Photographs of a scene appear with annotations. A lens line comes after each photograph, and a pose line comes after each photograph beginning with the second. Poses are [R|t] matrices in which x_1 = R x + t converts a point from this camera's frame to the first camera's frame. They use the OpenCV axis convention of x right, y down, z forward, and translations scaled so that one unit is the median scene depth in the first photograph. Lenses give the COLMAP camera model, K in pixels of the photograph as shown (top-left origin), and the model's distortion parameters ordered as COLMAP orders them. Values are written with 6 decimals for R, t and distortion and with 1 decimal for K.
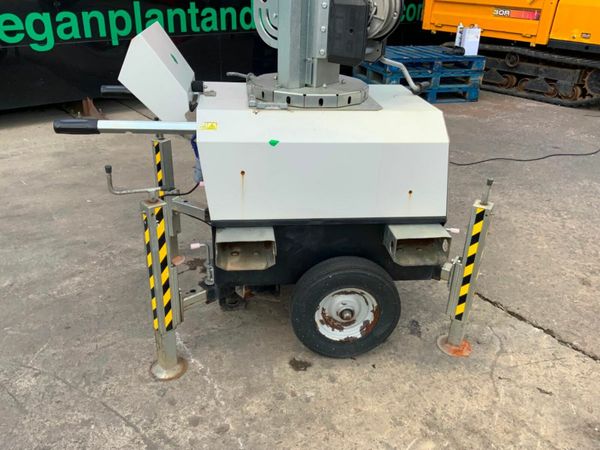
lens RADIAL K [[498.1, 0, 300.0], [0, 498.1, 225.0], [0, 0, 1]] dist [0.072015, -0.133545]
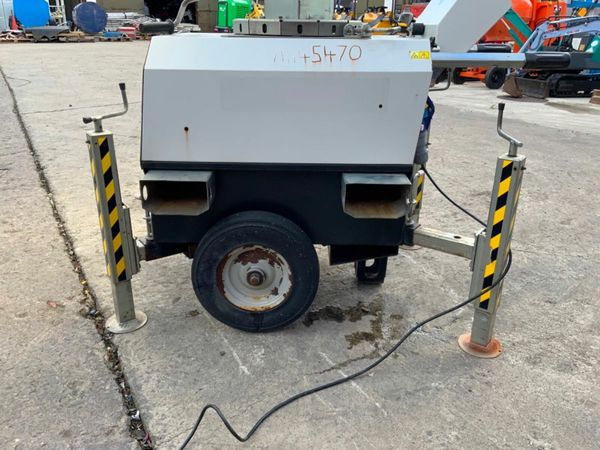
lens RADIAL K [[498.1, 0, 300.0], [0, 498.1, 225.0], [0, 0, 1]] dist [0.072015, -0.133545]
pose [[-0.991203, -0.091259, 0.095856, -0.103386], [0.011457, 0.662382, 0.749078, -0.698228], [-0.131853, 0.743587, -0.655510, 1.806174]]
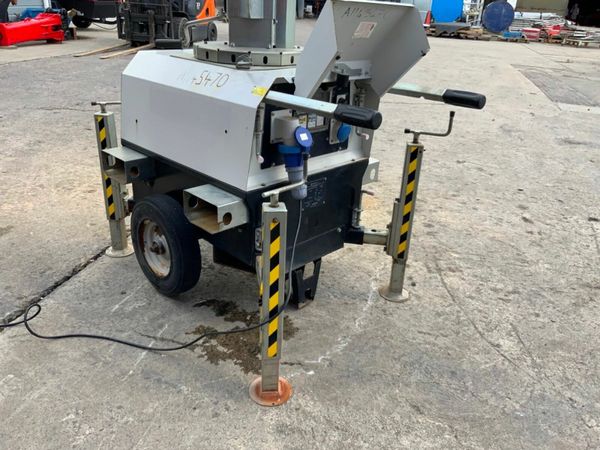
lens RADIAL K [[498.1, 0, 300.0], [0, 498.1, 225.0], [0, 0, 1]] dist [0.072015, -0.133545]
pose [[-0.616385, -0.376000, 0.691877, -0.857529], [0.287144, 0.710811, 0.642102, -0.632525], [-0.733224, 0.594451, -0.330167, 1.426572]]
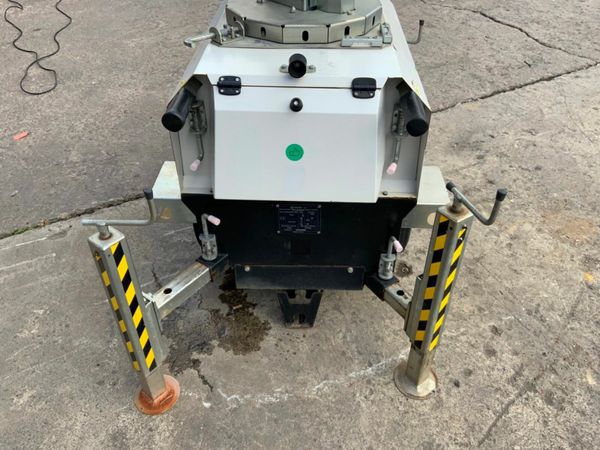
lens RADIAL K [[501.4, 0, 300.0], [0, 501.4, 225.0], [0, 0, 1]] dist [0.035292, -0.074790]
pose [[0.152406, -0.656659, 0.738628, -0.732441], [0.443539, 0.713315, 0.542637, -0.439101], [-0.883202, 0.244909, 0.399968, 0.755541]]
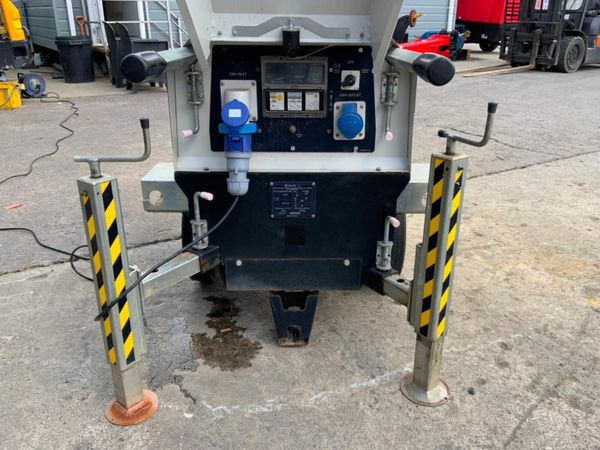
lens RADIAL K [[501.4, 0, 300.0], [0, 501.4, 225.0], [0, 0, 1]] dist [0.035292, -0.074790]
pose [[0.123301, -0.403595, 0.906591, -0.856354], [0.440795, 0.840767, 0.314341, -0.239326], [-0.889099, 0.360862, 0.281571, 0.848777]]
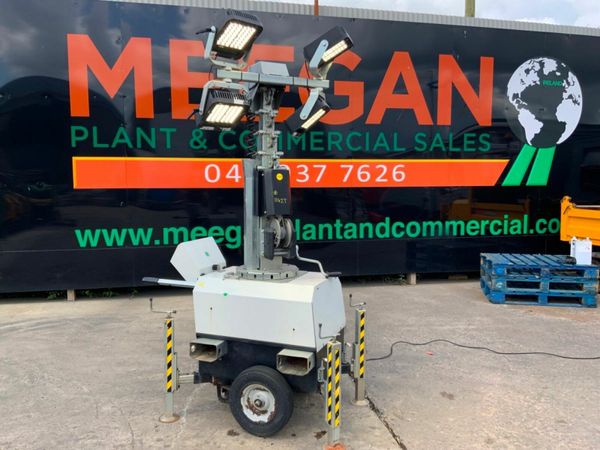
lens RADIAL K [[494.6, 0, 300.0], [0, 494.6, 225.0], [0, 0, 1]] dist [0.083905, -0.179851]
pose [[0.884321, 0.007032, -0.466827, 0.951557], [-0.183554, 0.924607, -0.333781, 0.154510], [0.429284, 0.380857, 0.818940, -0.501039]]
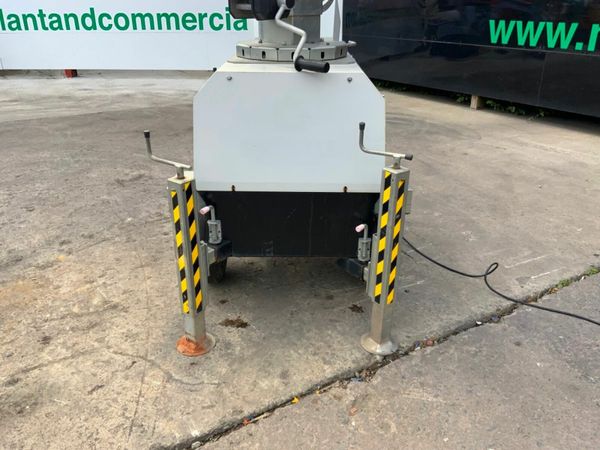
lens RADIAL K [[498.1, 0, 300.0], [0, 498.1, 225.0], [0, 0, 1]] dist [0.072015, -0.133545]
pose [[-0.121252, 0.377562, -0.918011, 1.091376], [-0.450256, 0.803296, 0.389852, -0.382267], [0.884628, 0.460610, 0.072599, 1.071768]]
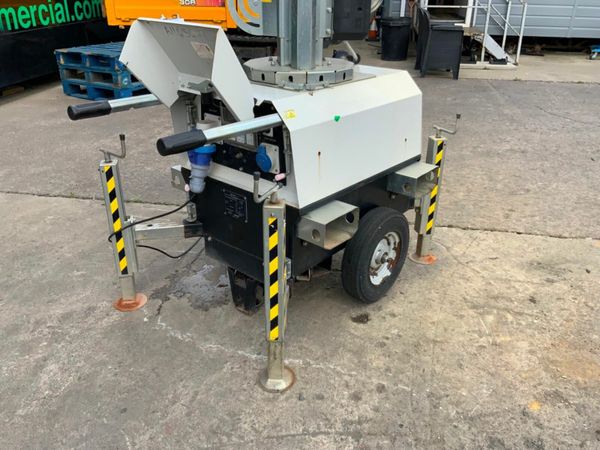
lens RADIAL K [[498.1, 0, 300.0], [0, 498.1, 225.0], [0, 0, 1]] dist [0.072015, -0.133545]
pose [[0.740248, -0.317014, 0.592904, -0.685738], [0.313329, 0.942903, 0.112957, -0.080505], [-0.594860, 0.102158, 0.797312, 0.185273]]
